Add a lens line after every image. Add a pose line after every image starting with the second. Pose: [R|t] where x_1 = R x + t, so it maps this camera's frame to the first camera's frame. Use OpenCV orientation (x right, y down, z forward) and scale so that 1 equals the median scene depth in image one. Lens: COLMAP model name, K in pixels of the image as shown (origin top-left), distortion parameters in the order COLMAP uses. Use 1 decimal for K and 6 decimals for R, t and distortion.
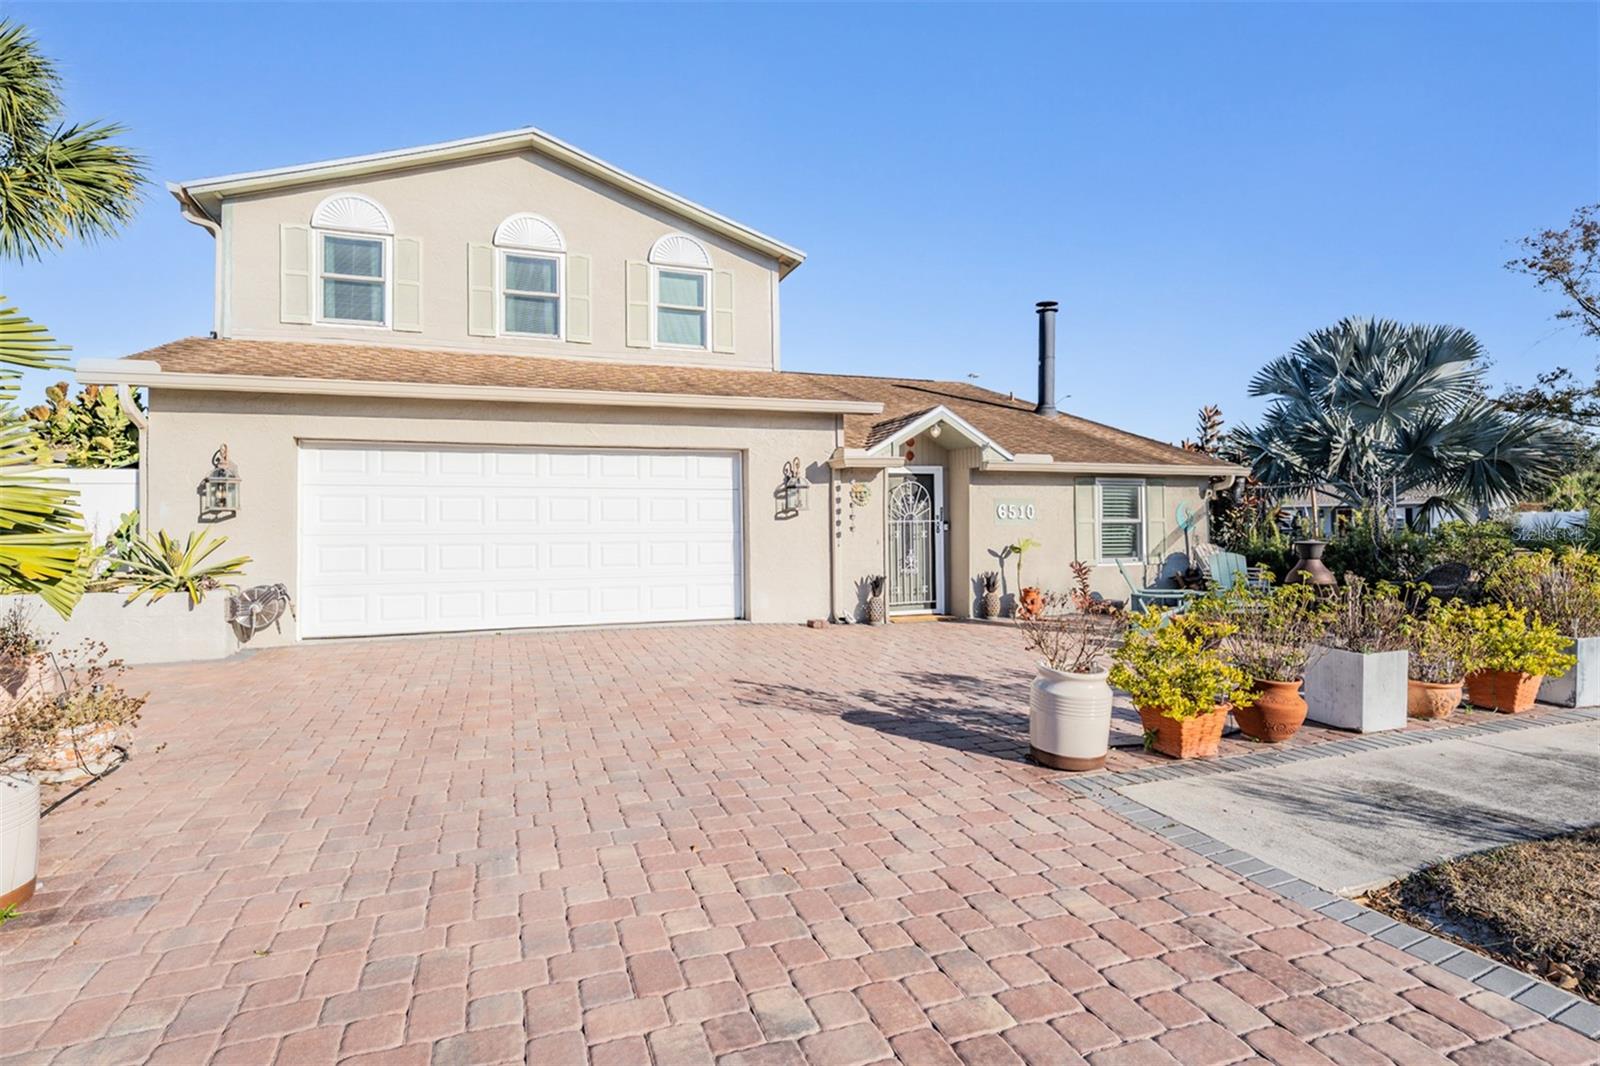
lens RADIAL K [[814.7, 0, 797.1], [0, 814.7, 518.4], [0, 0, 1]] dist [0.001032, 0.000324]
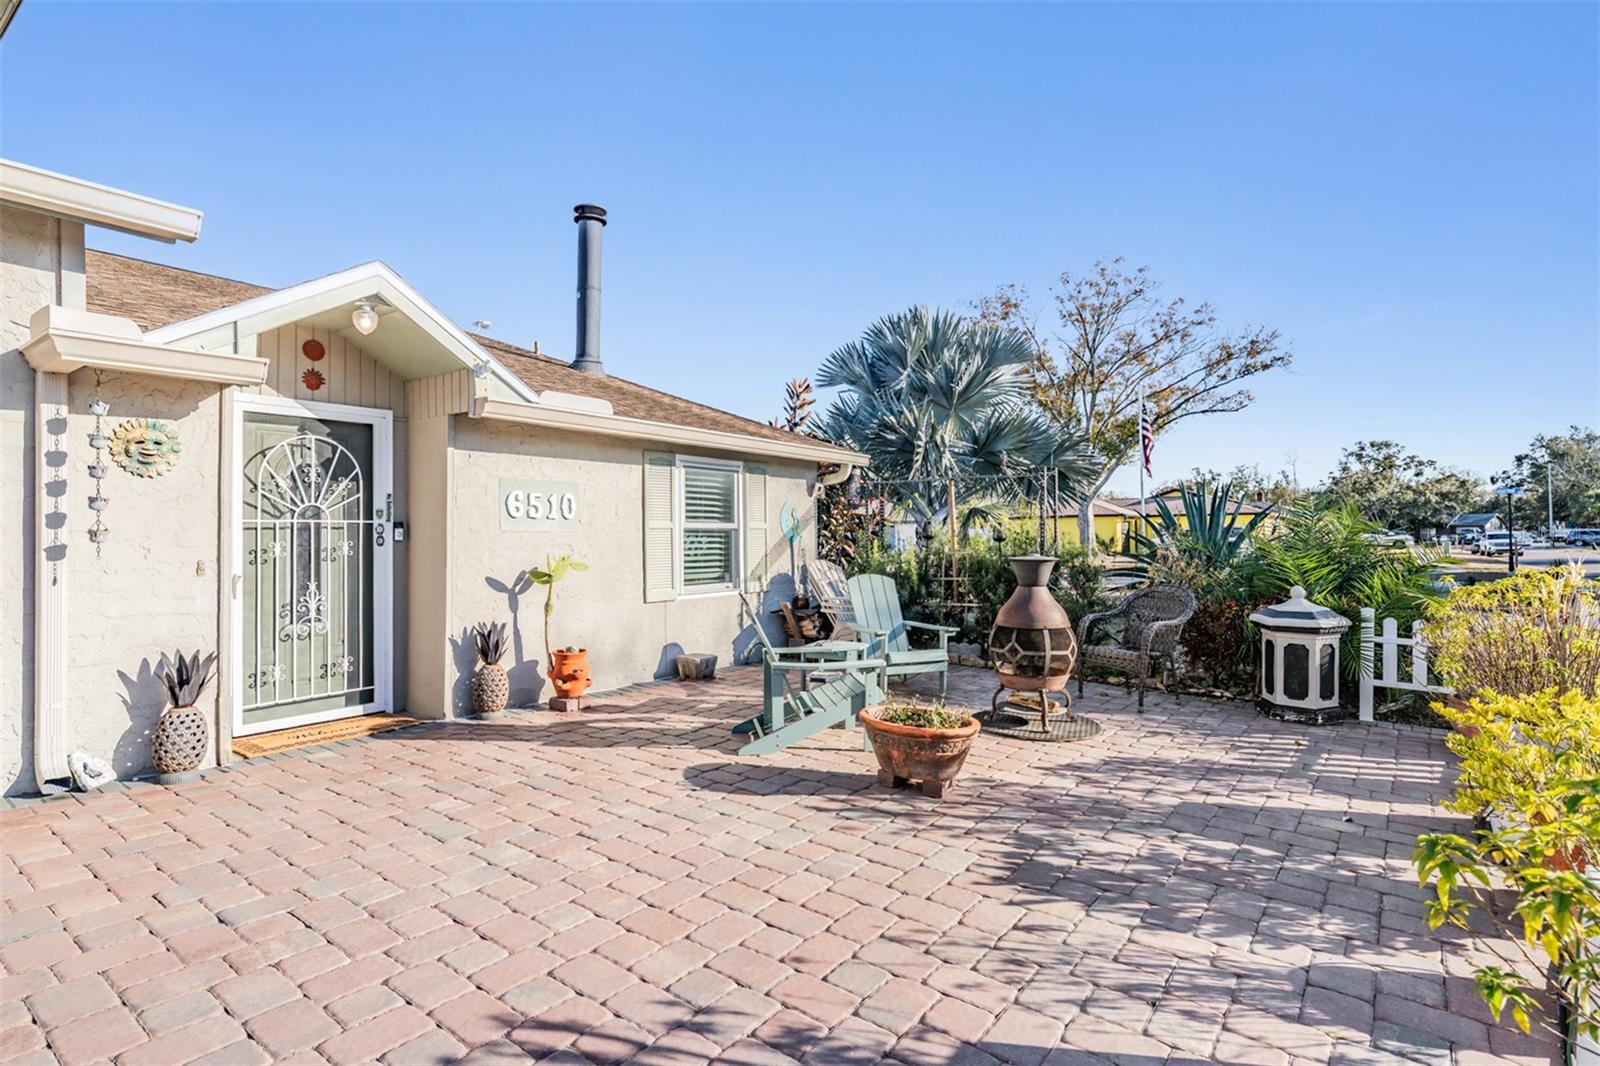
lens RADIAL K [[814.7, 0, 797.1], [0, 814.7, 518.4], [0, 0, 1]] dist [0.001032, 0.000324]
pose [[0.842460, 0.014603, 0.538561, 0.119985], [-0.004714, 0.999794, -0.019735, 0.009759], [-0.538738, 0.014087, 0.842355, 0.453721]]
